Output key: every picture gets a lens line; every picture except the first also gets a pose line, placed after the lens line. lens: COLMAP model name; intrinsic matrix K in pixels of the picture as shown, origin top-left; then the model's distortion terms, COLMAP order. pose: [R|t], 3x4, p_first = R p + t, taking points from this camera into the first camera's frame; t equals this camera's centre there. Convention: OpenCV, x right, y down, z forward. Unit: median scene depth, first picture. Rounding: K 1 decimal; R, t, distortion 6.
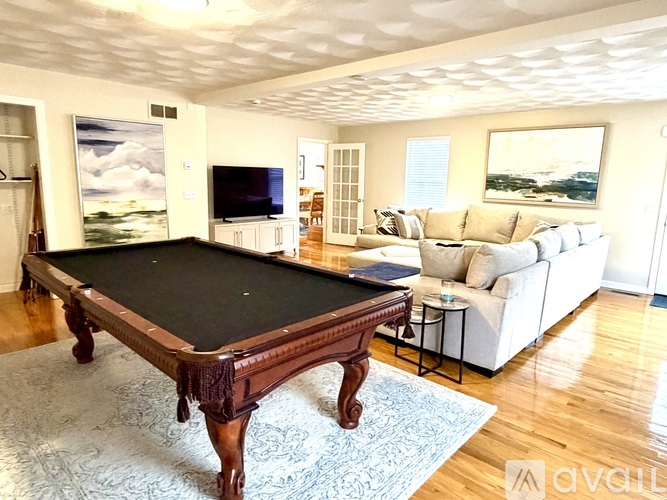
lens RADIAL K [[425.2, 0, 332.6], [0, 425.2, 250.0], [0, 0, 1]] dist [-0.011132, -0.002856]
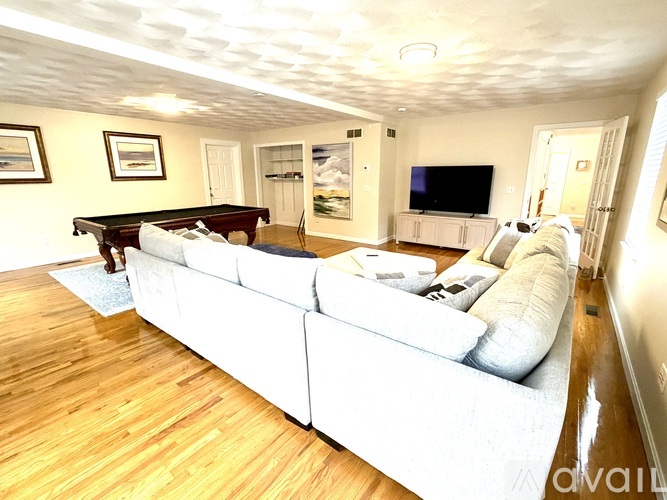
lens RADIAL K [[307.9, 0, 330.9], [0, 307.9, 250.5], [0, 0, 1]] dist [-0.000718, 0.000424]
pose [[0.085292, 0.219297, -0.971923, 0.837083], [-0.164957, 0.965124, 0.203287, -0.135895], [0.982606, 0.142986, 0.118492, 0.898907]]
